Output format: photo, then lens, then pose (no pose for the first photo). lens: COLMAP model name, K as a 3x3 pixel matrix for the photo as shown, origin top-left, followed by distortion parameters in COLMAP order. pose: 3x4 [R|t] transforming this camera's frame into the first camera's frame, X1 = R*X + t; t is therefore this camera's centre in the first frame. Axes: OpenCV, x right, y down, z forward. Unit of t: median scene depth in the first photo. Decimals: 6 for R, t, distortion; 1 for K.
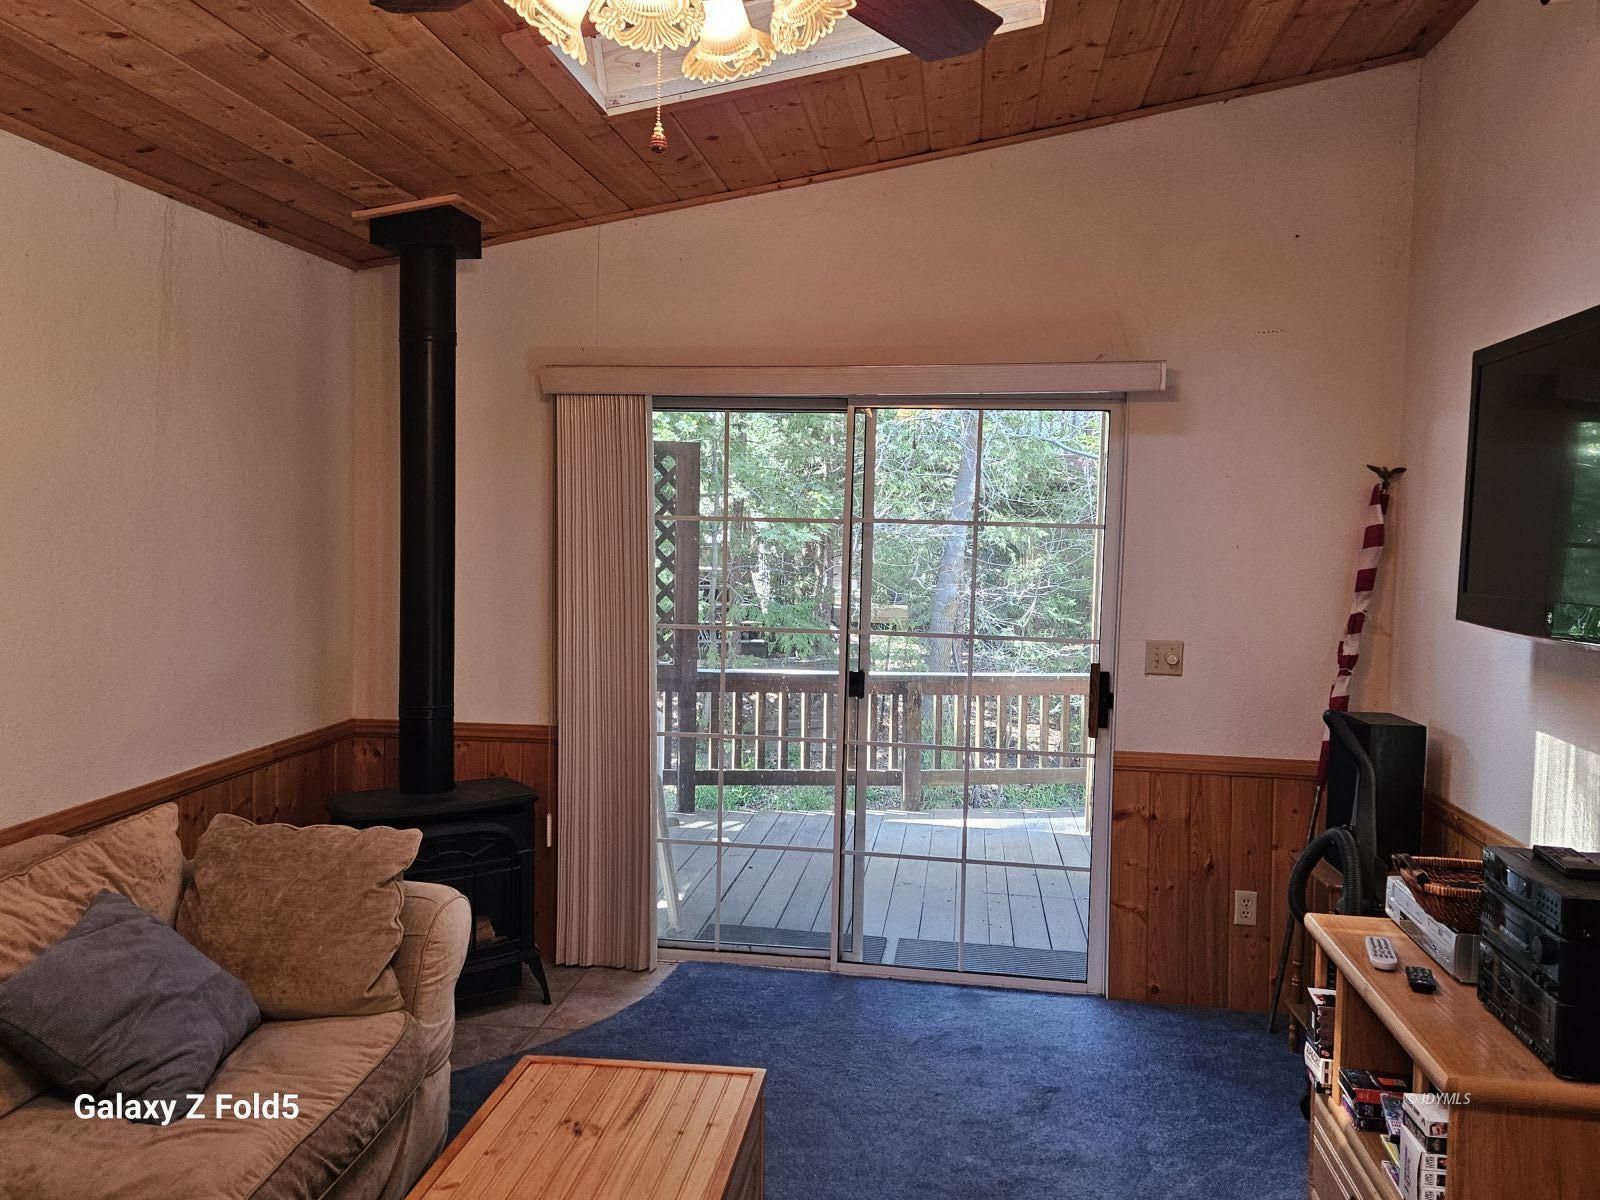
lens RADIAL K [[1315.5, 0, 787.7], [0, 1315.5, 606.2], [0, 0, 1]] dist [0.088331, -0.047976]
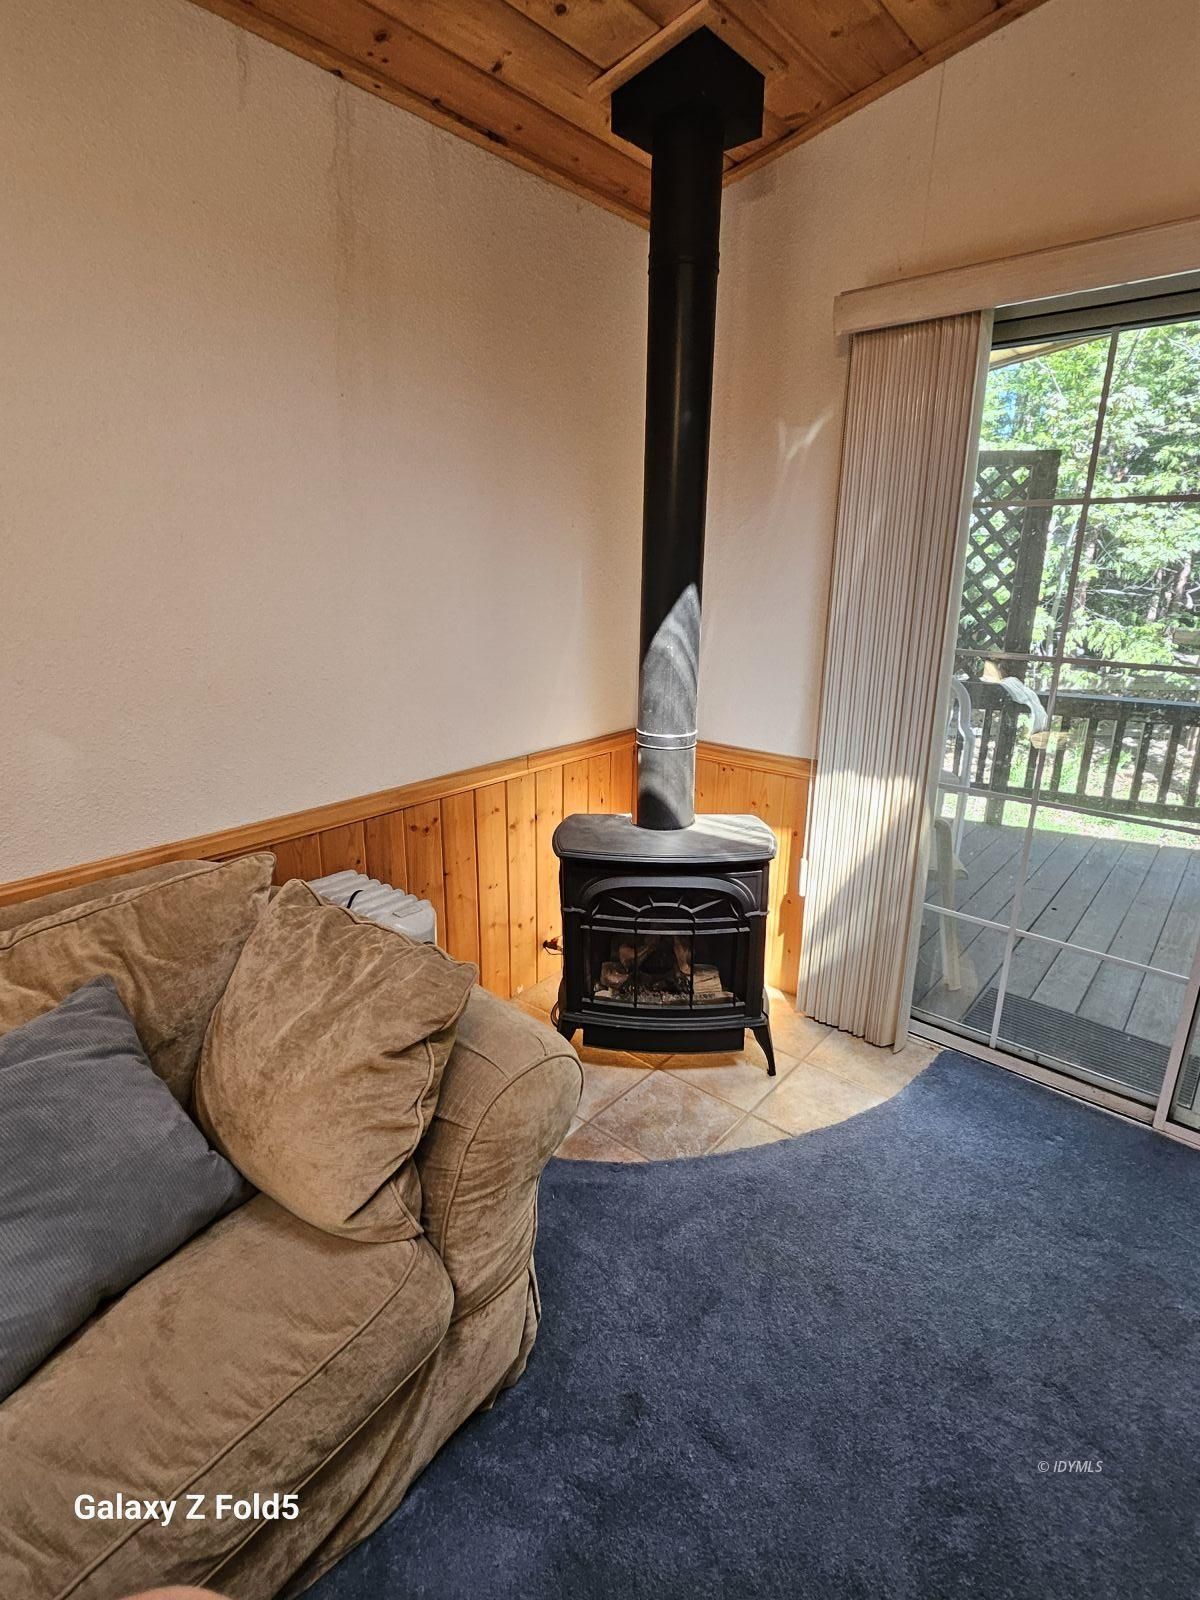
lens RADIAL K [[797.3, 0, 607.7], [0, 797.3, 792.8], [0, 0, 1]] dist [0.003205, 0.000158]
pose [[0.848939, 0.137023, -0.510419, -0.026487], [-0.025852, 0.975415, 0.218855, -0.000955], [0.527859, -0.172599, 0.831610, 0.527831]]
